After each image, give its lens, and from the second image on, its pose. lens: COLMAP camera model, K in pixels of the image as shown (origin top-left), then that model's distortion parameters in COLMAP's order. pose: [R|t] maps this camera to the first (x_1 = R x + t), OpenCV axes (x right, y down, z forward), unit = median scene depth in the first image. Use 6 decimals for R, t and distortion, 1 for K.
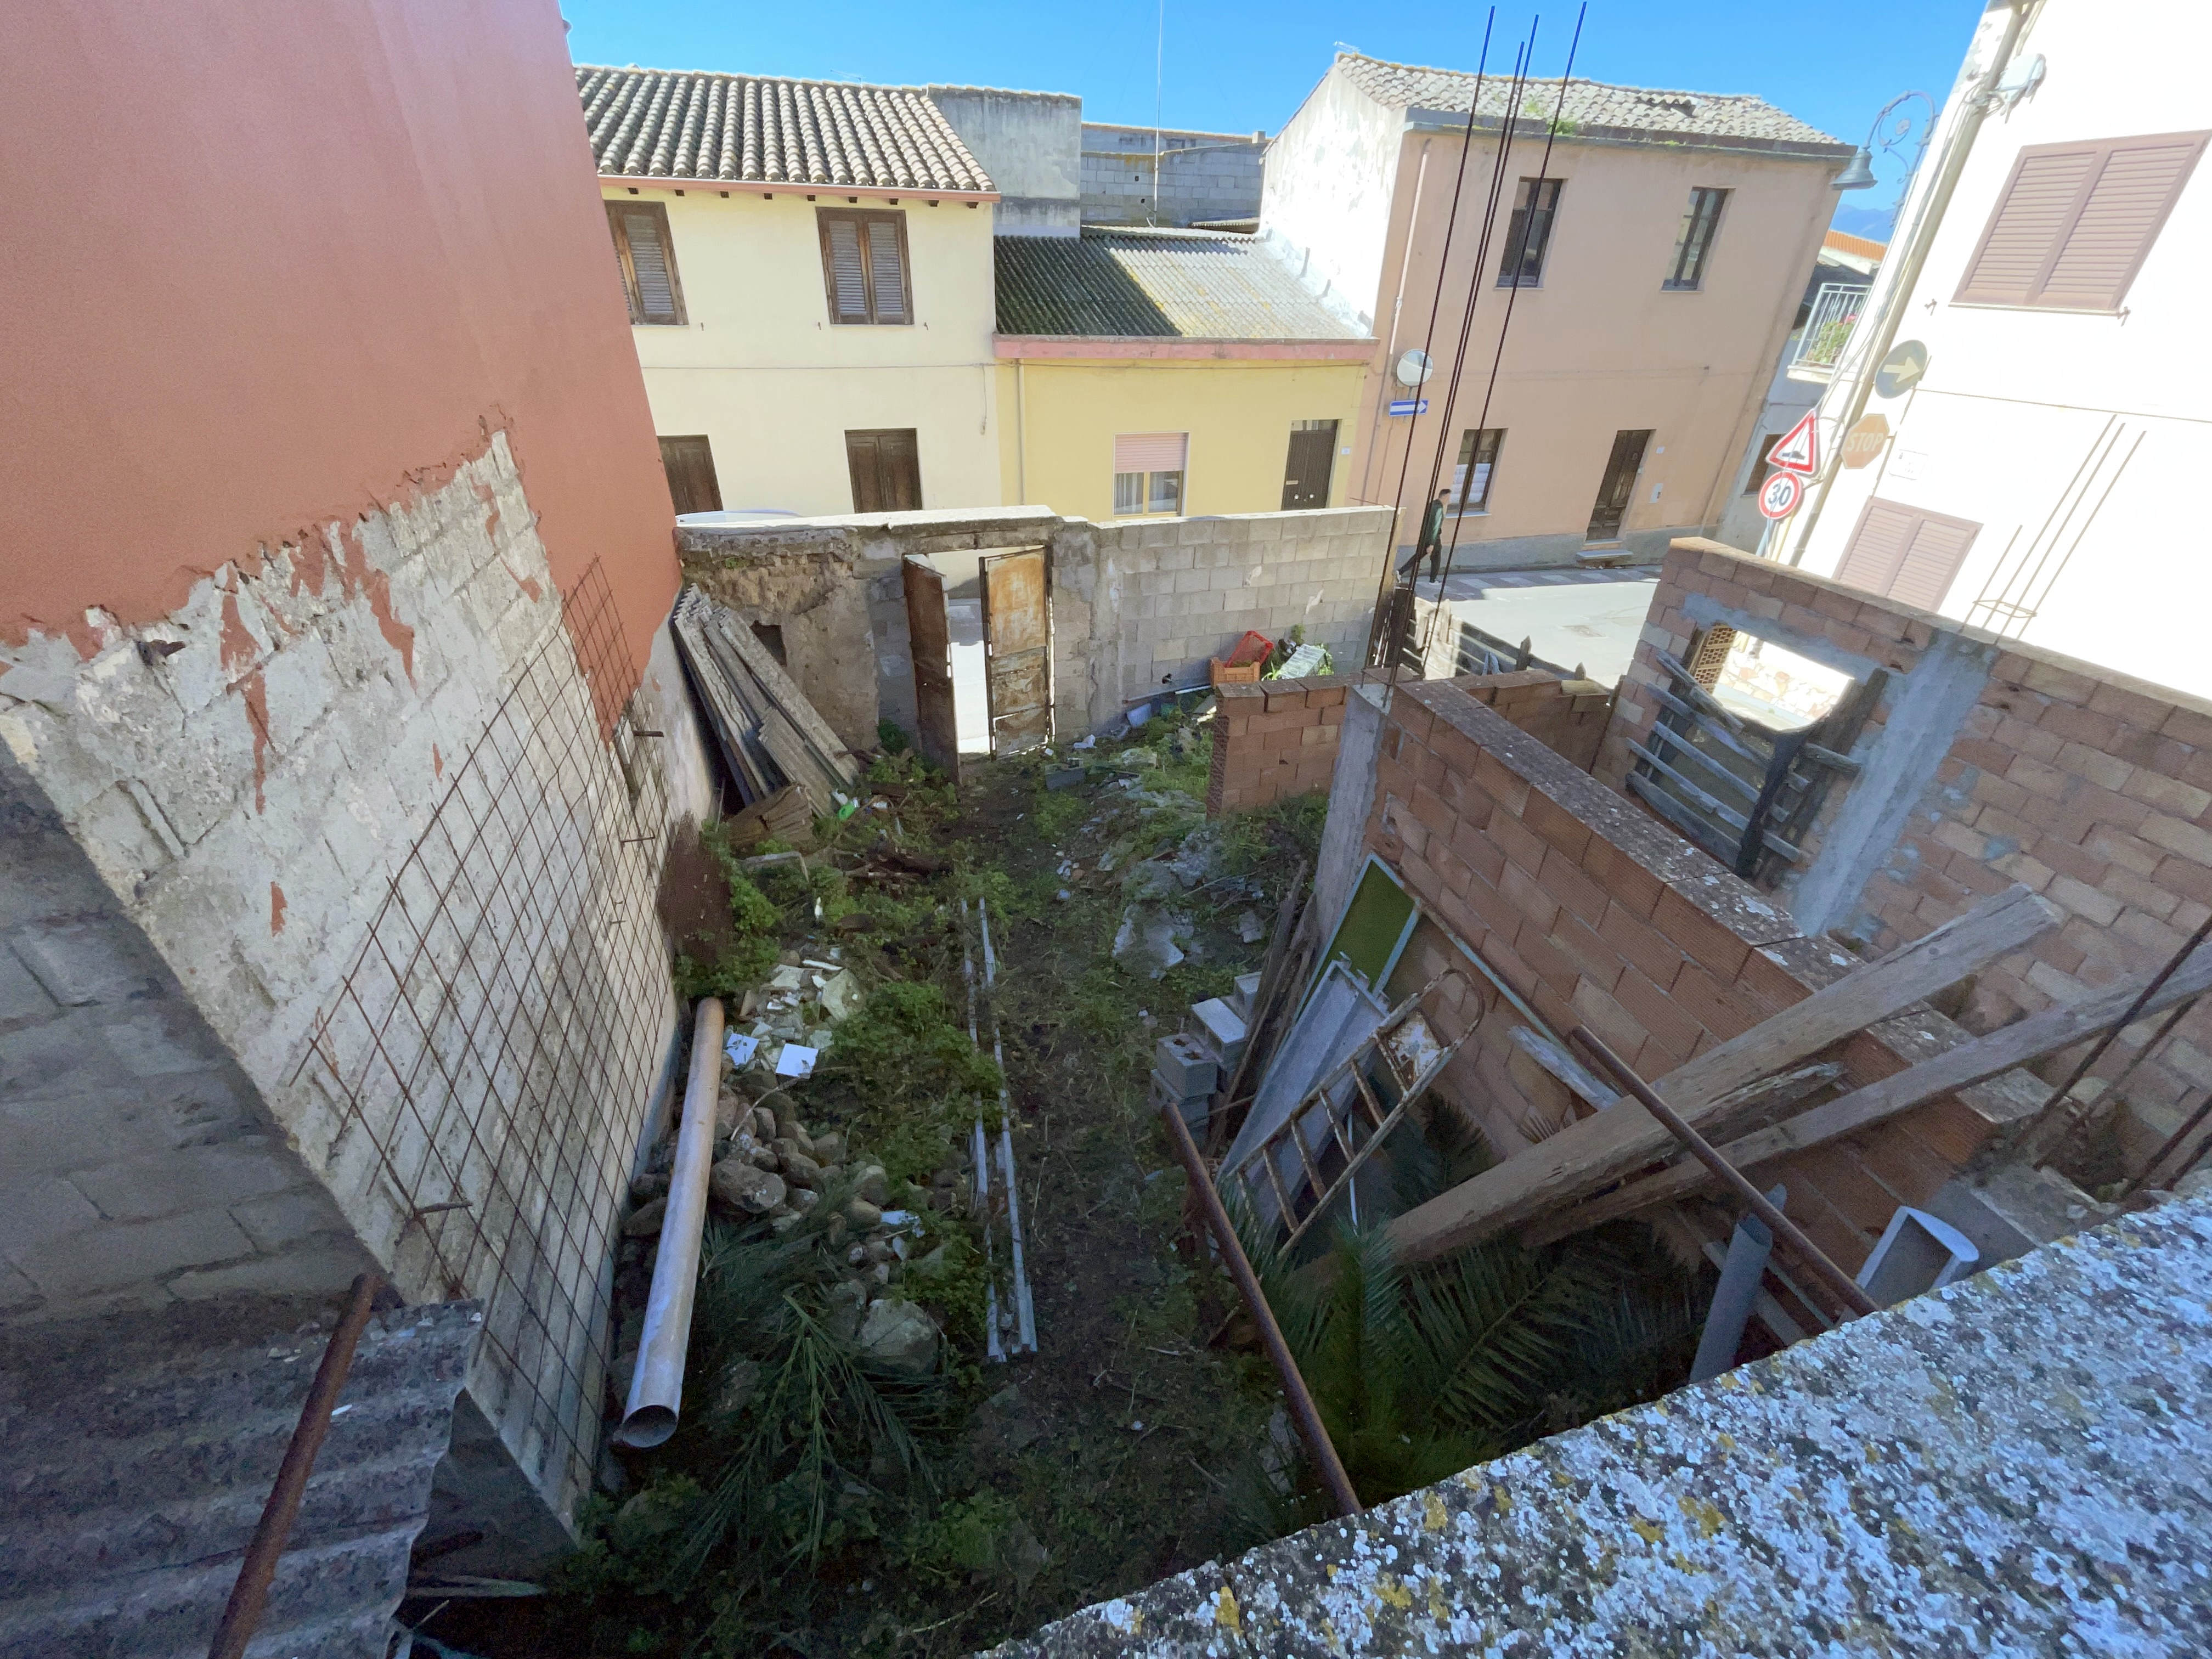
lens RADIAL K [[901.4, 0, 1113.4], [0, 901.4, 832.9], [0, 0, 1]] dist [-0.005033, 0.001699]
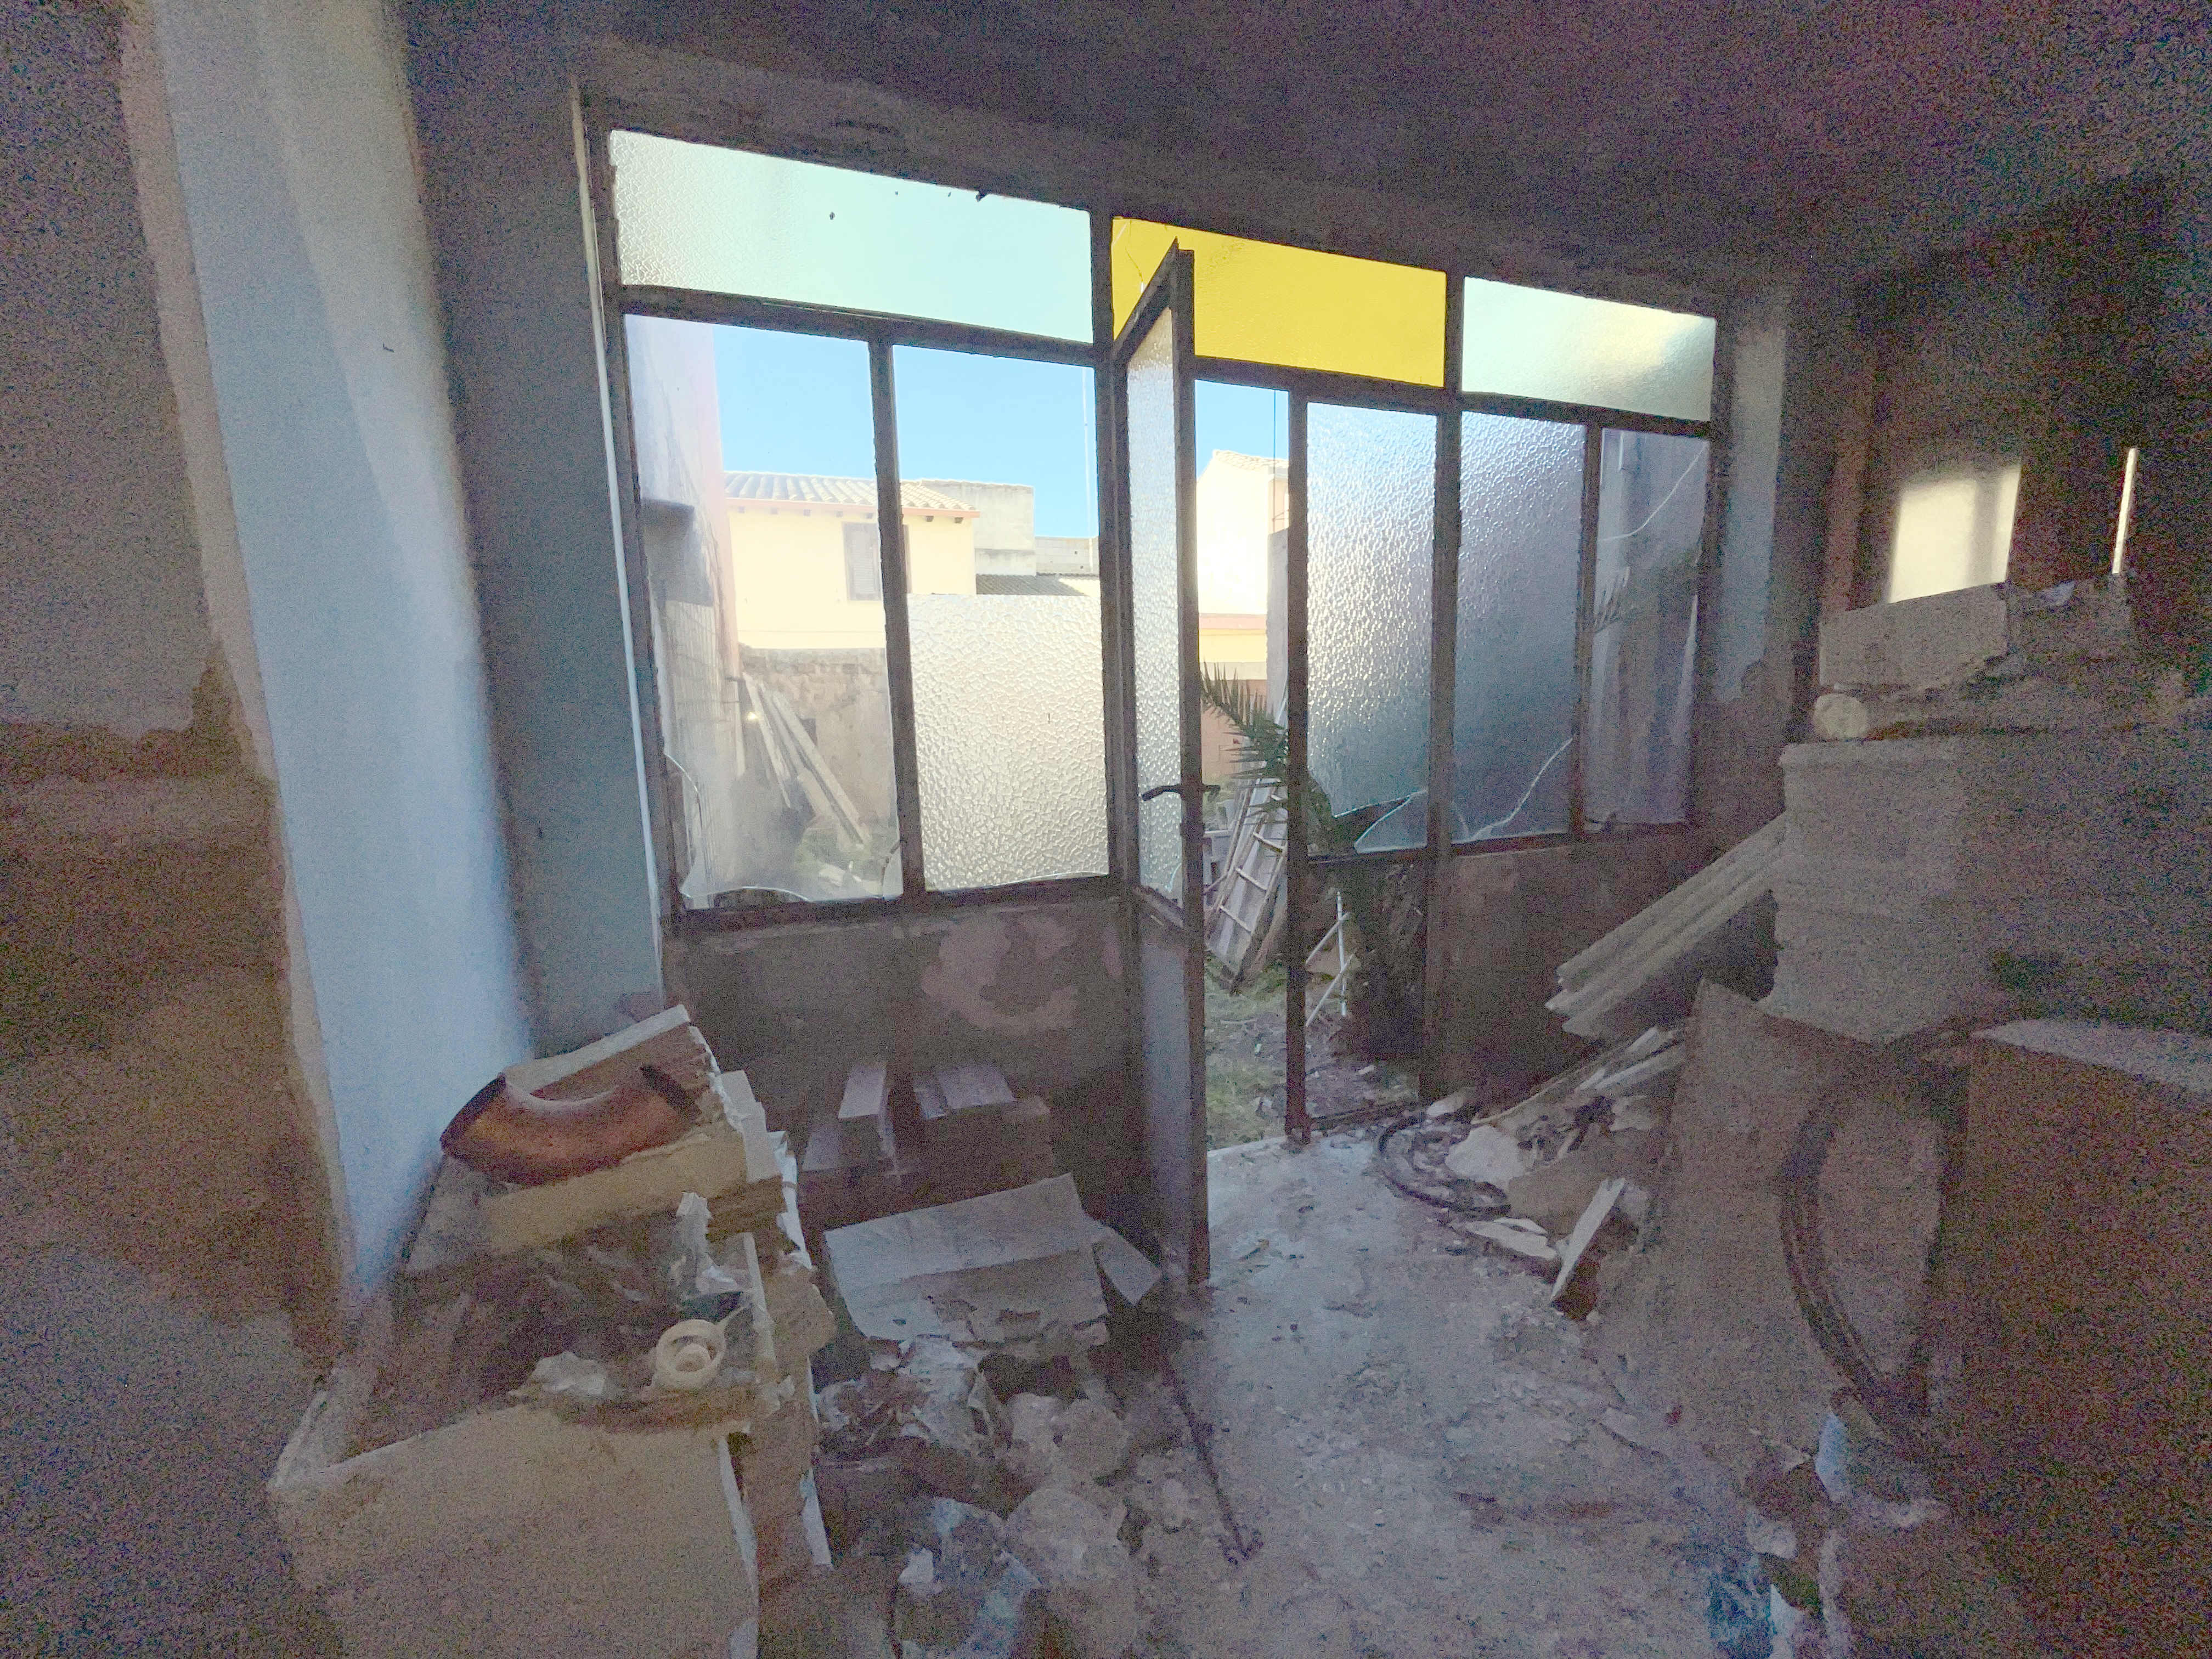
lens RADIAL K [[901.4, 0, 1119.6], [0, 901.4, 826.4], [0, 0, 1]] dist [-0.005033, 0.001699]
pose [[0.996112, -0.058345, 0.066006, -0.045066], [0.080602, 0.905994, -0.415546, 0.394560], [-0.035556, 0.419251, 0.907174, -0.048856]]
